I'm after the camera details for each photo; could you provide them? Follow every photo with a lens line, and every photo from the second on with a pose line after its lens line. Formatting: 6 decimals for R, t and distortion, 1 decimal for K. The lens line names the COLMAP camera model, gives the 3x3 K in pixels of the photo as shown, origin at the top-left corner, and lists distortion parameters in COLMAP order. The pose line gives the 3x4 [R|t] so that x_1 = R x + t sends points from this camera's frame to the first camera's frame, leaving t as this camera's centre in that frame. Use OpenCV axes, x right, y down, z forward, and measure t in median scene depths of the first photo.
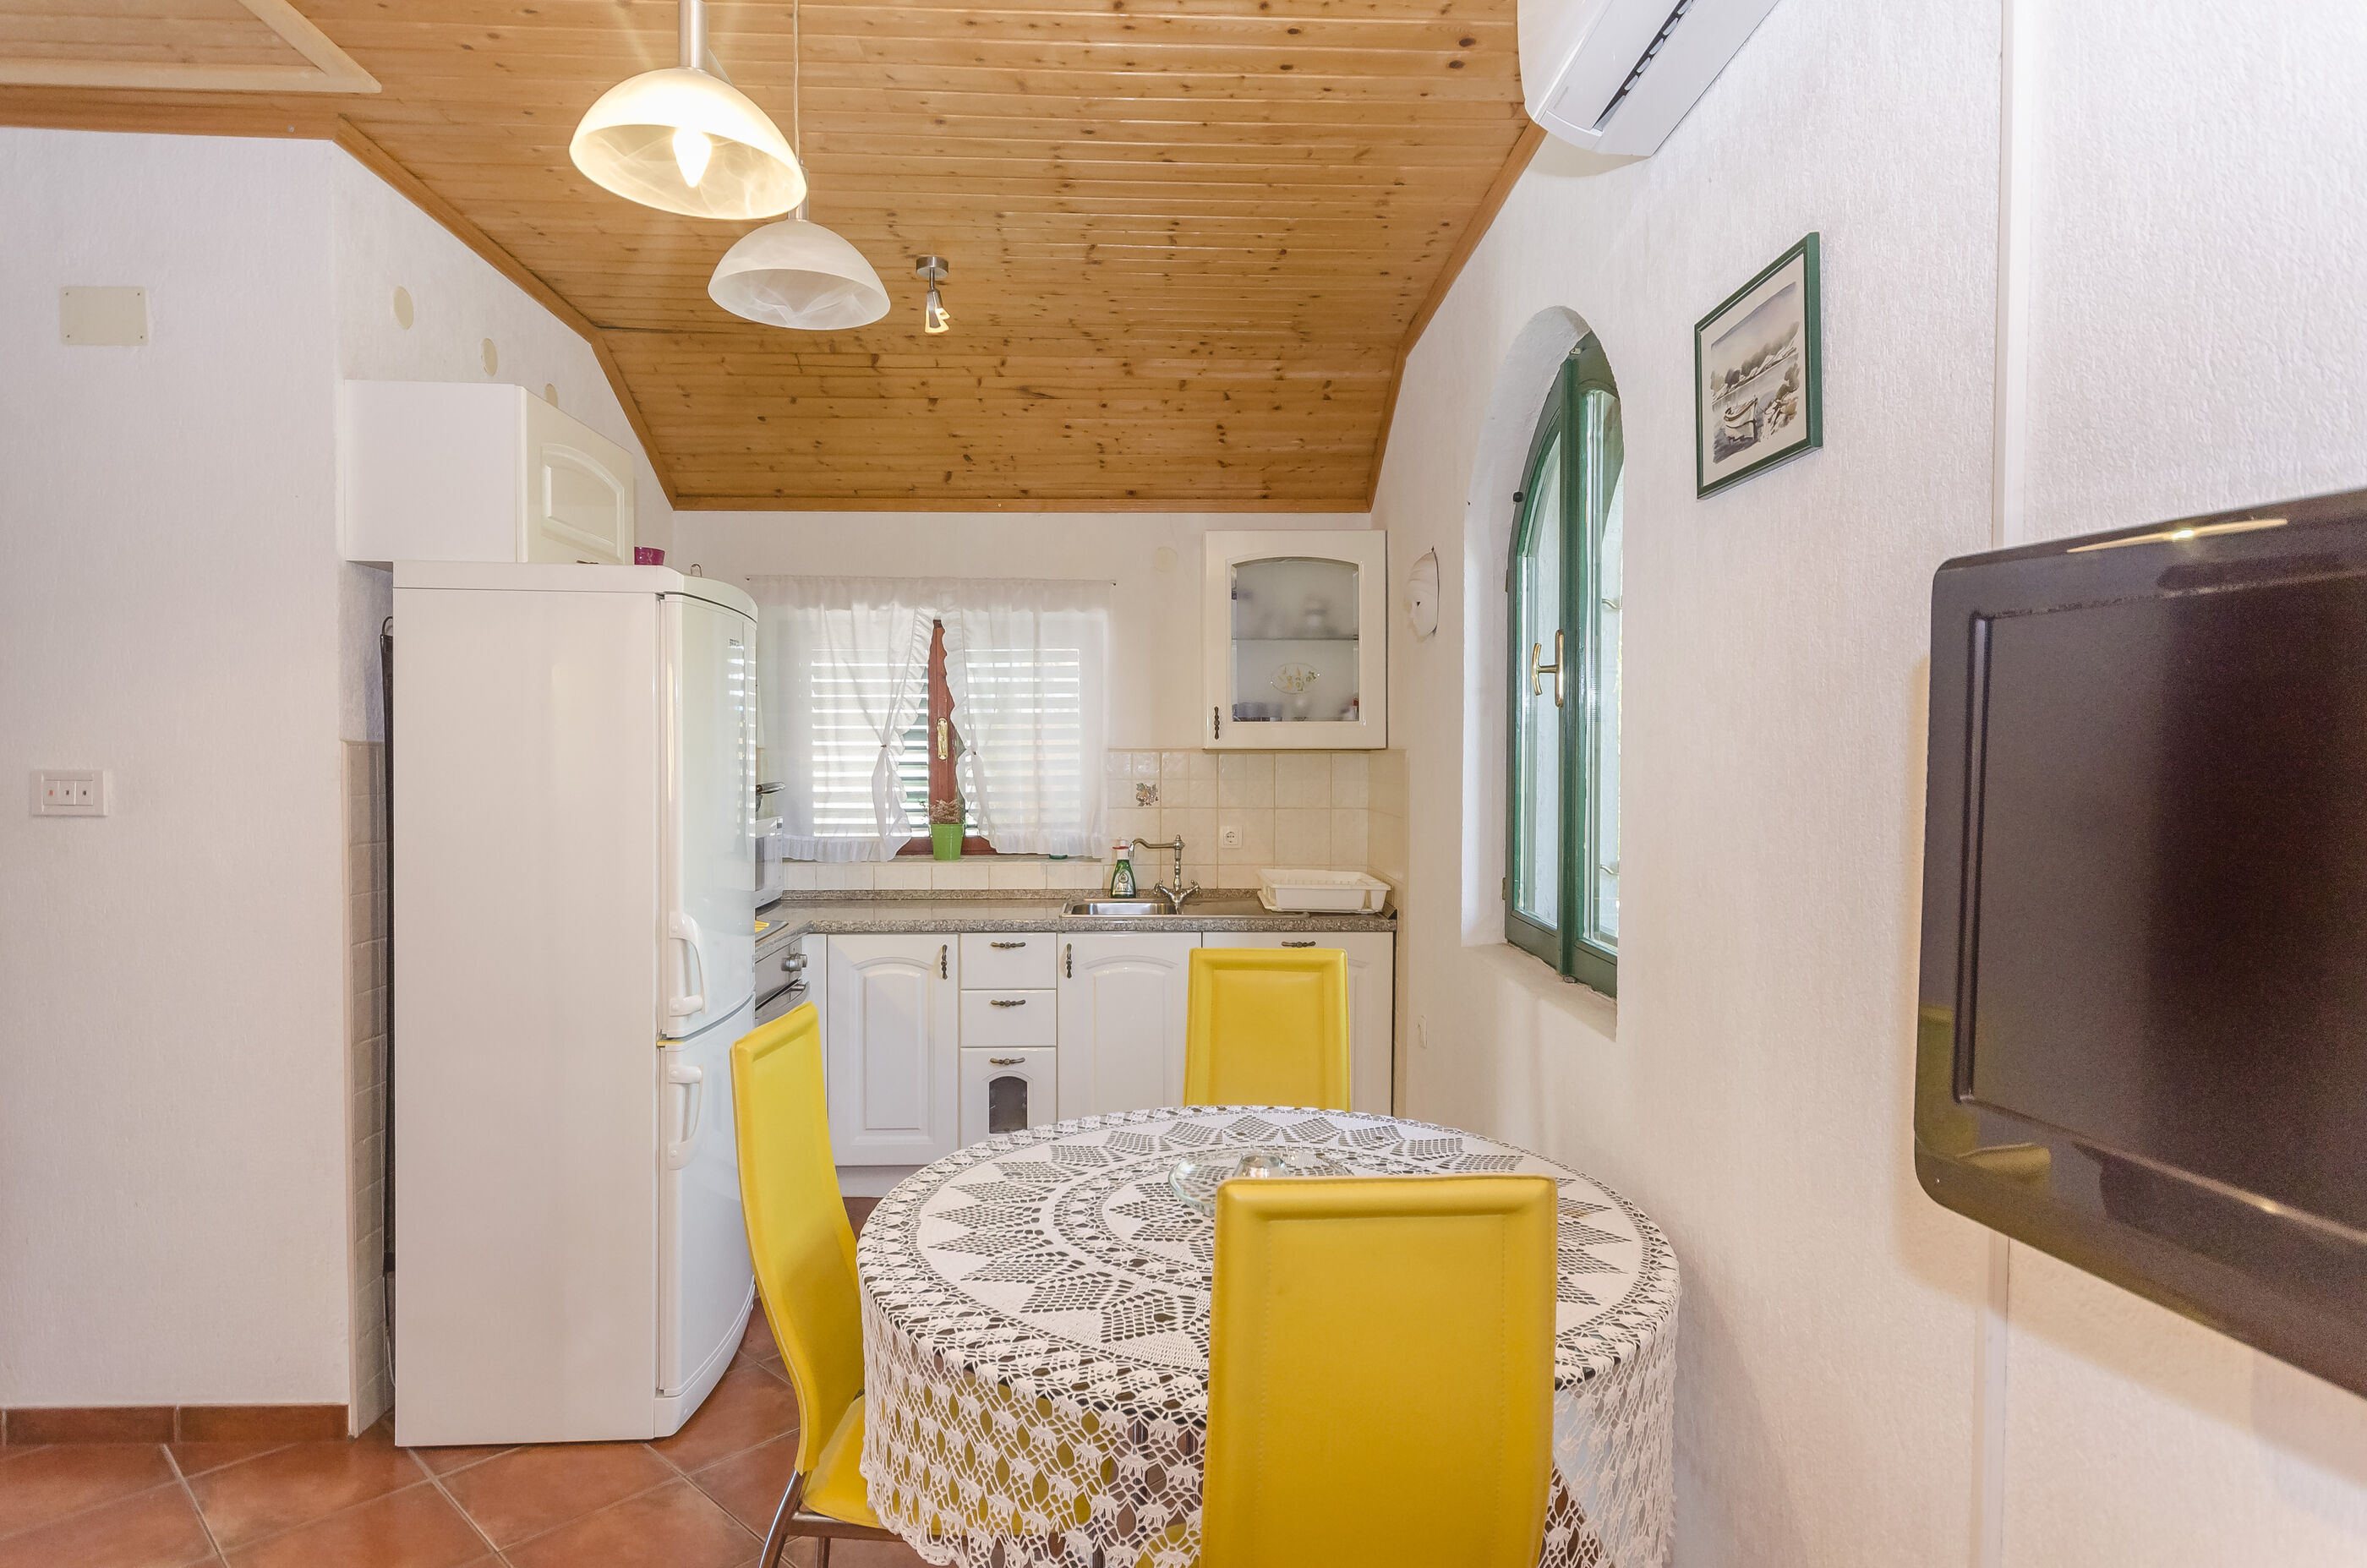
lens RADIAL K [[1320.6, 0, 1167.4], [0, 1320.6, 783.0], [0, 0, 1]] dist [-0.000632, -0.000231]
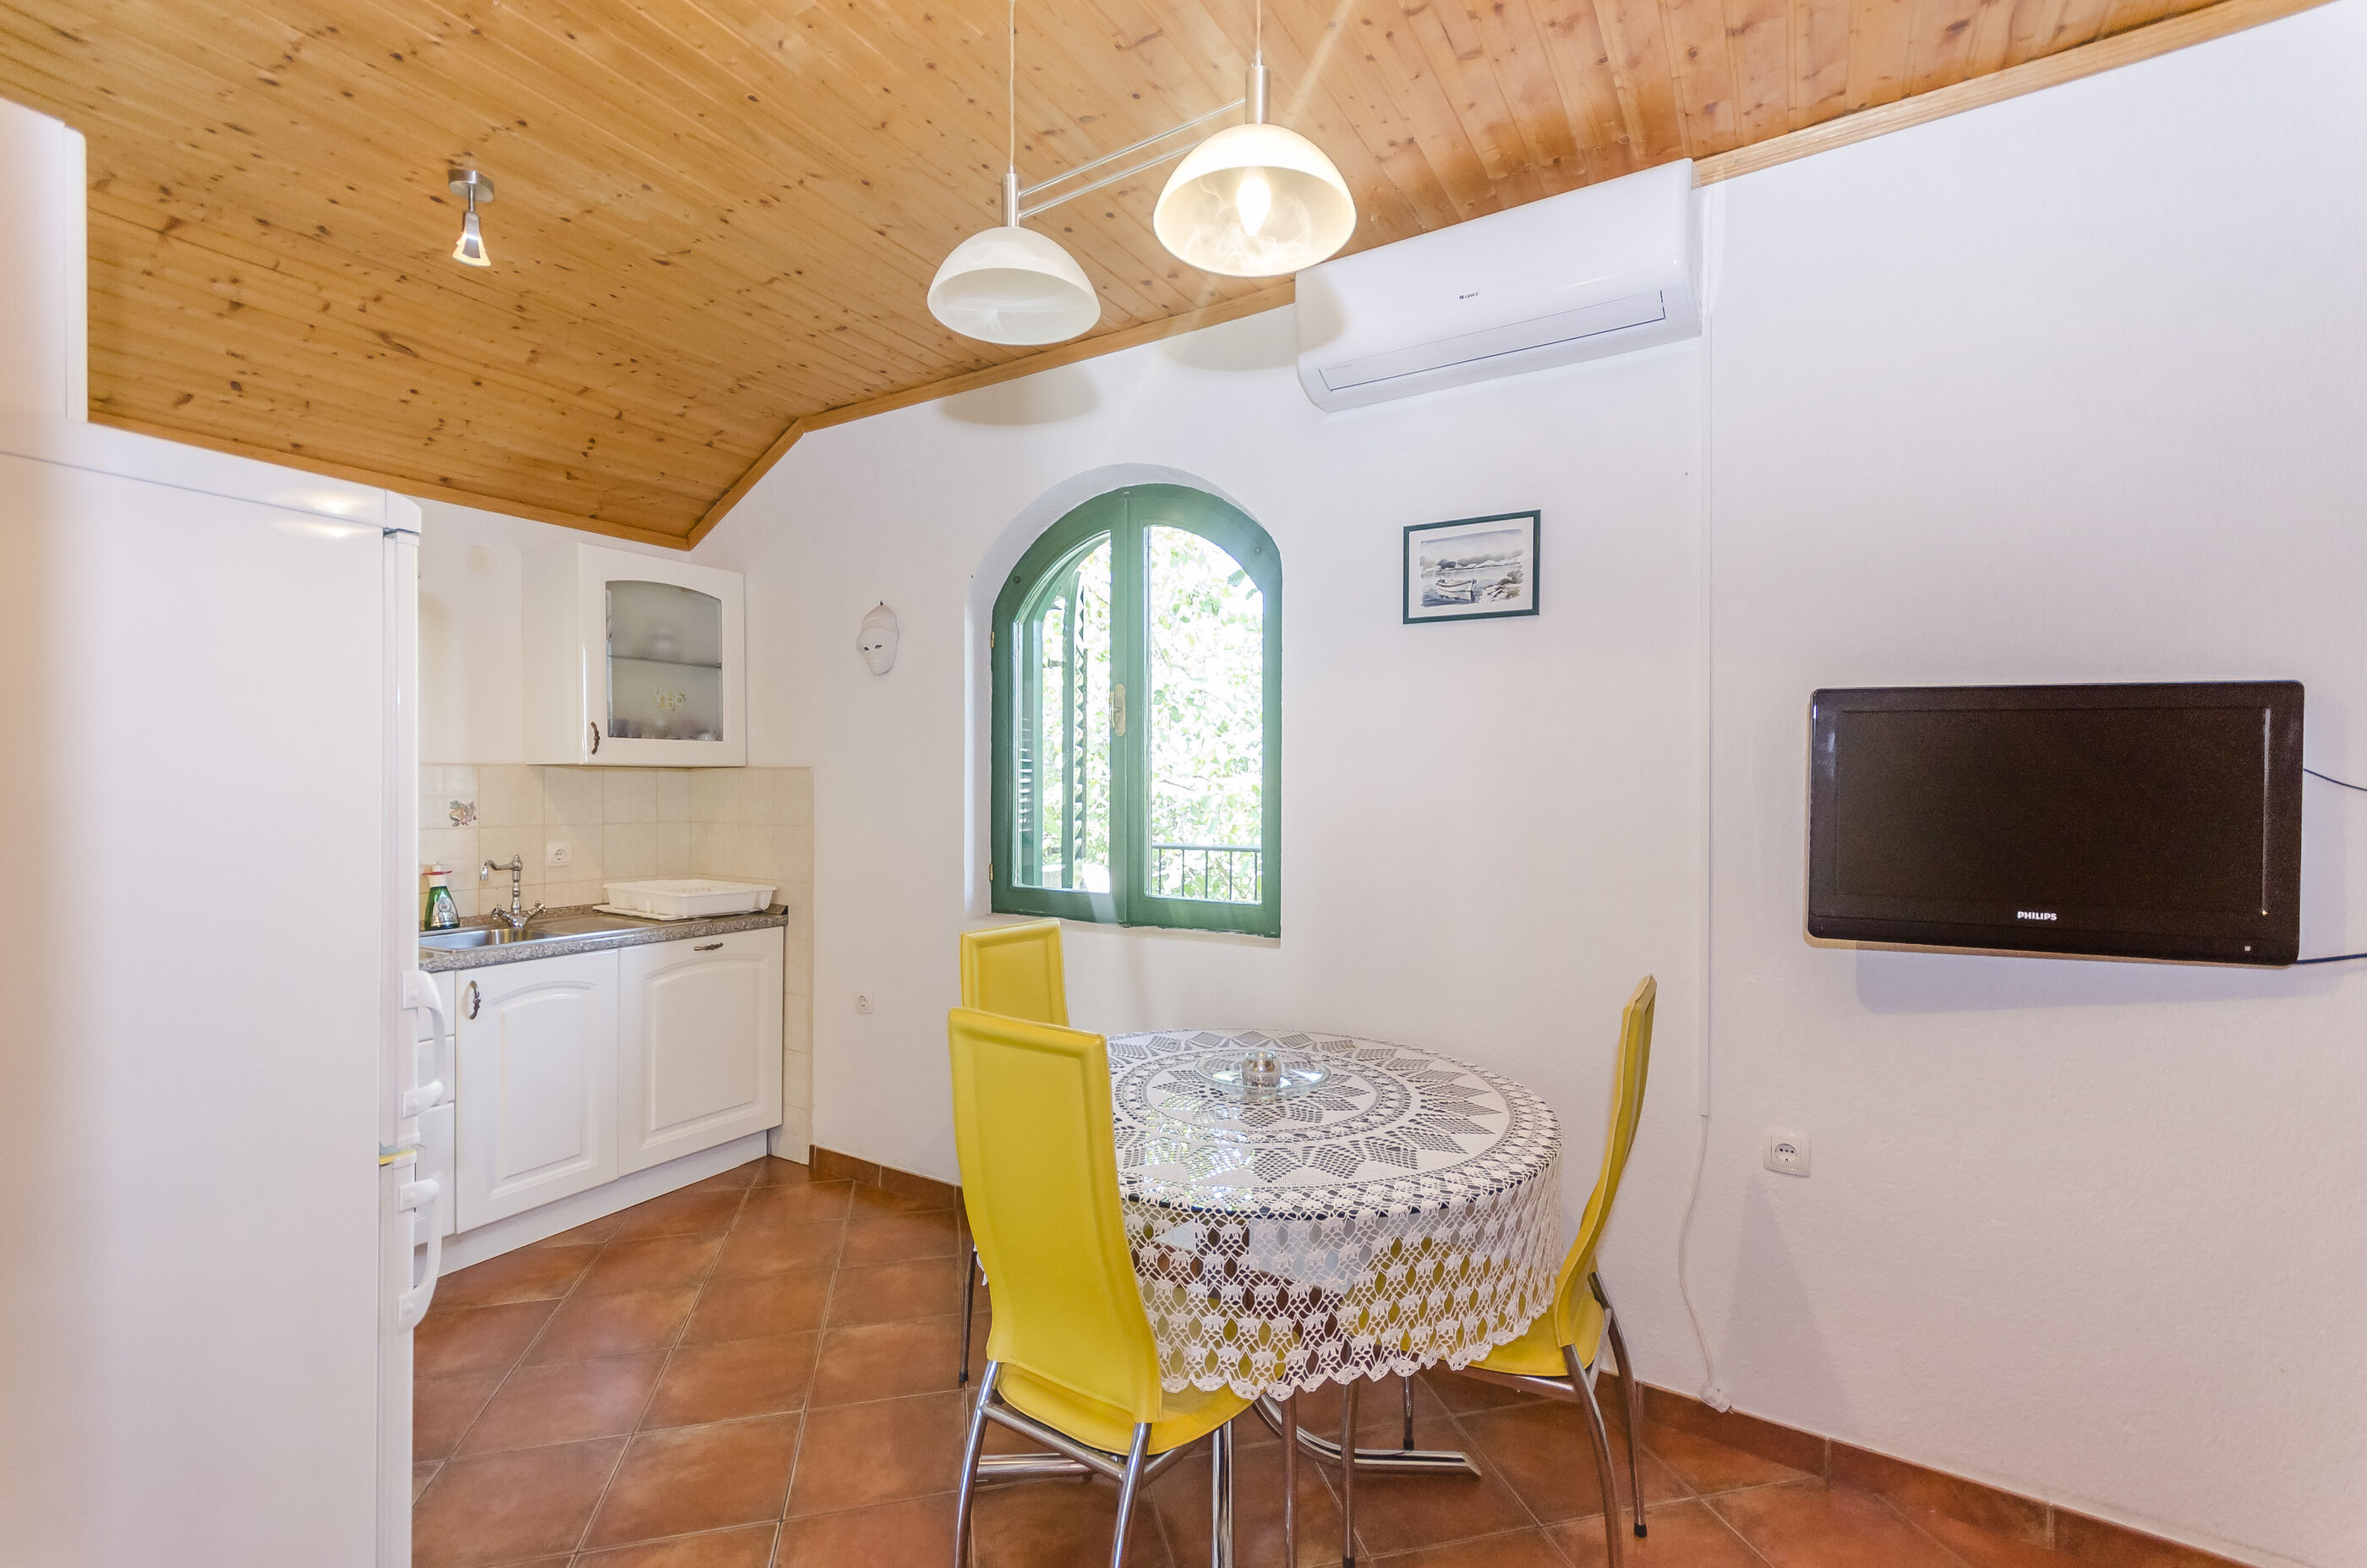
lens RADIAL K [[1054.8, 0, 1175.2], [0, 1054.8, 786.4], [0, 0, 1]] dist [0.001939, 0.000305]
pose [[0.533410, -0.000577, 0.845857, -0.462592], [0.015774, 0.999833, -0.009266, 0.005830], [-0.845710, 0.018285, 0.533330, 0.241304]]
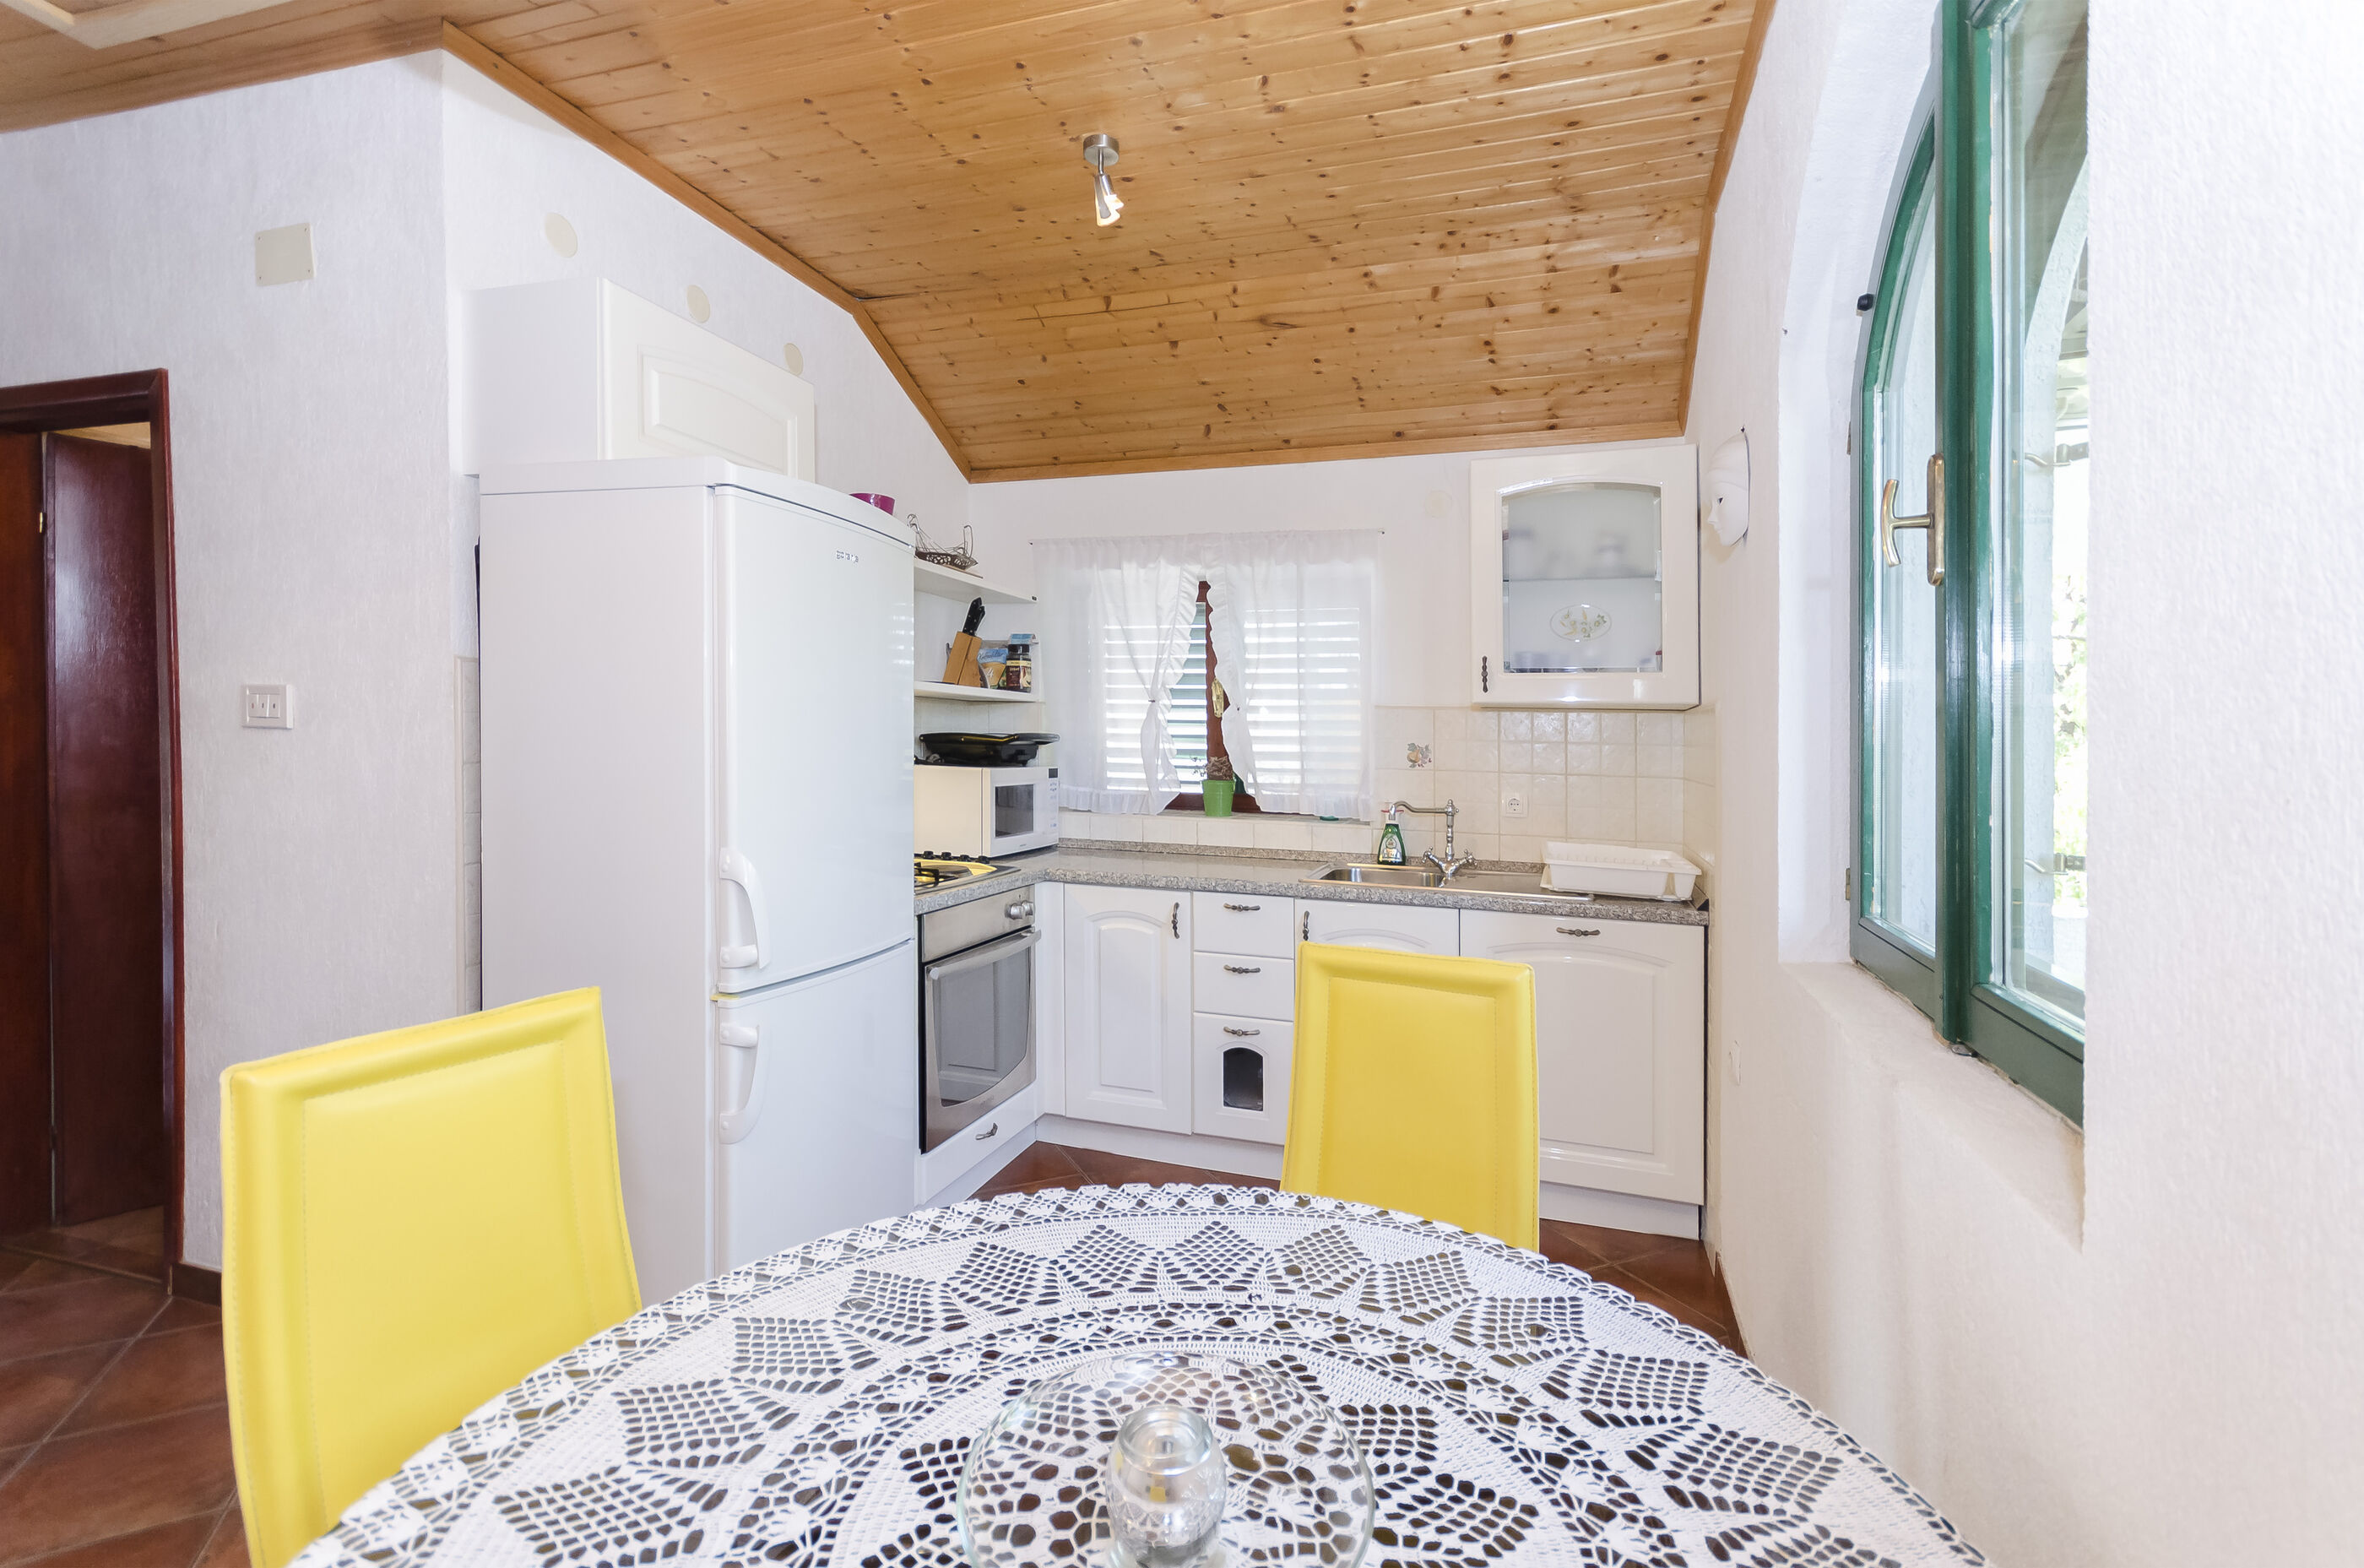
lens RADIAL K [[1025.5, 0, 1172.2], [0, 1025.5, 710.7], [0, 0, 1]] dist [0.002102, 0.000295]
pose [[0.933897, 0.005856, -0.357495, 0.101586], [-0.025481, 0.998414, -0.050211, 0.022741], [0.356634, 0.056001, 0.932564, 0.321302]]
